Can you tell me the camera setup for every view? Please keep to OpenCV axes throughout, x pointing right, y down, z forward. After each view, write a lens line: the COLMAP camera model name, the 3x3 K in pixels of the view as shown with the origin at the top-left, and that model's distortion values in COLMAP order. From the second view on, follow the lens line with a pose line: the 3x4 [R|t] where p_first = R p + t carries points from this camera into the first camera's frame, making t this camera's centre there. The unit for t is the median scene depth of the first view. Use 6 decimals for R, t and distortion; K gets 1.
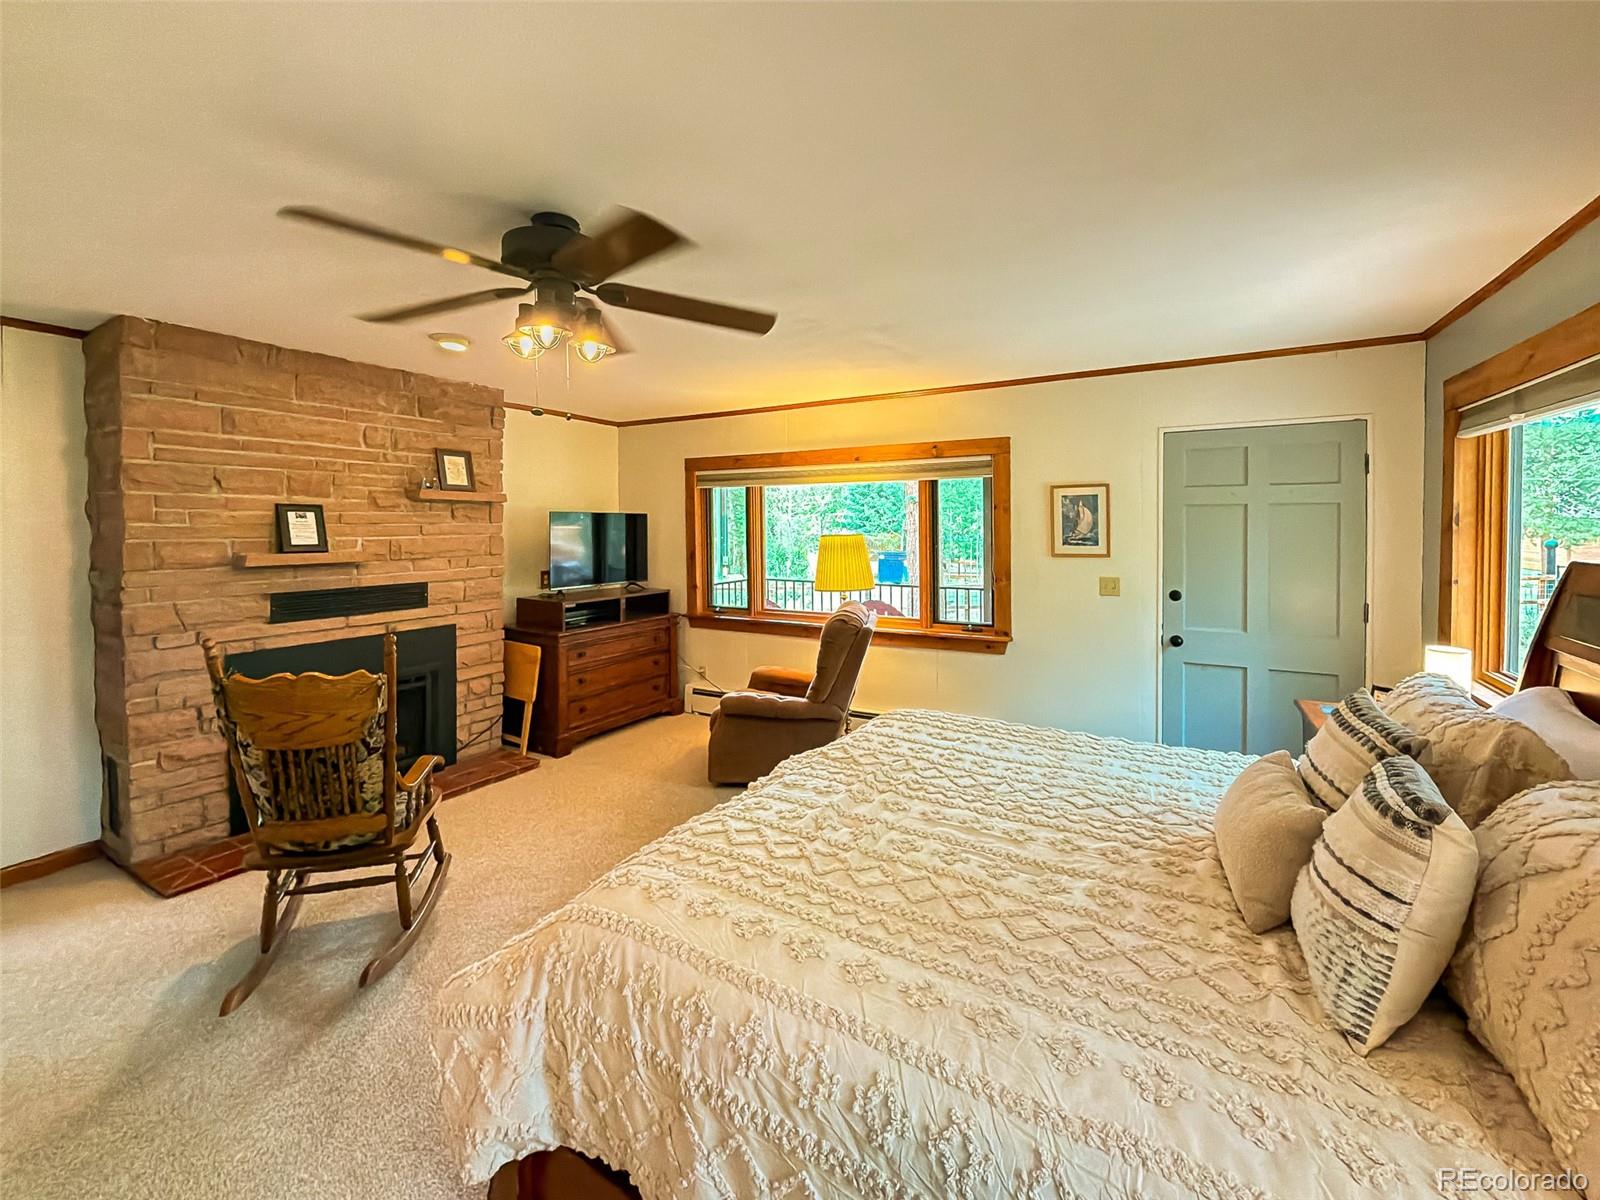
lens RADIAL K [[650.1, 0, 807.9], [0, 650.1, 531.6], [0, 0, 1]] dist [0.001026, 0.000707]
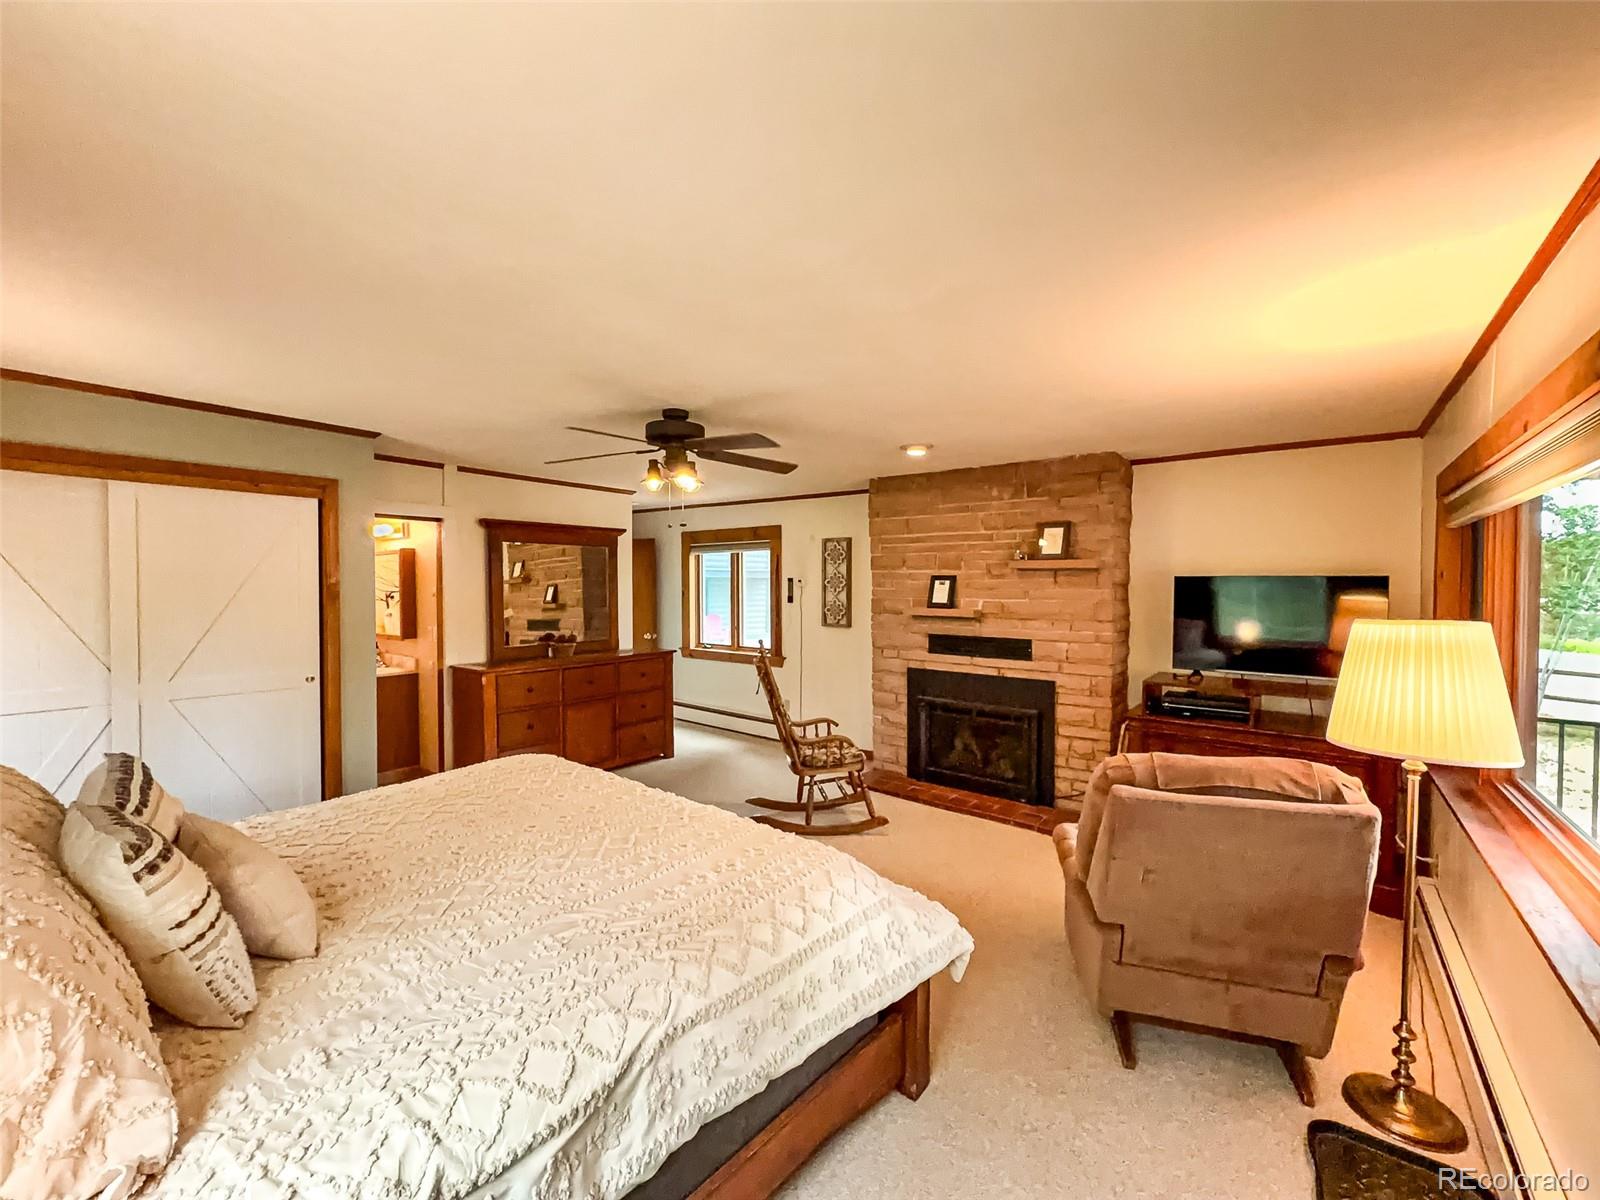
lens RADIAL K [[650.1, 0, 800.2], [0, 650.1, 608.4], [0, 0, 1]] dist [0.001026, 0.000707]
pose [[-0.138391, 0.021846, -0.990137, 1.095920], [-0.025127, 0.999357, 0.025561, 0.005131], [0.990059, 0.028417, -0.137753, 1.328667]]
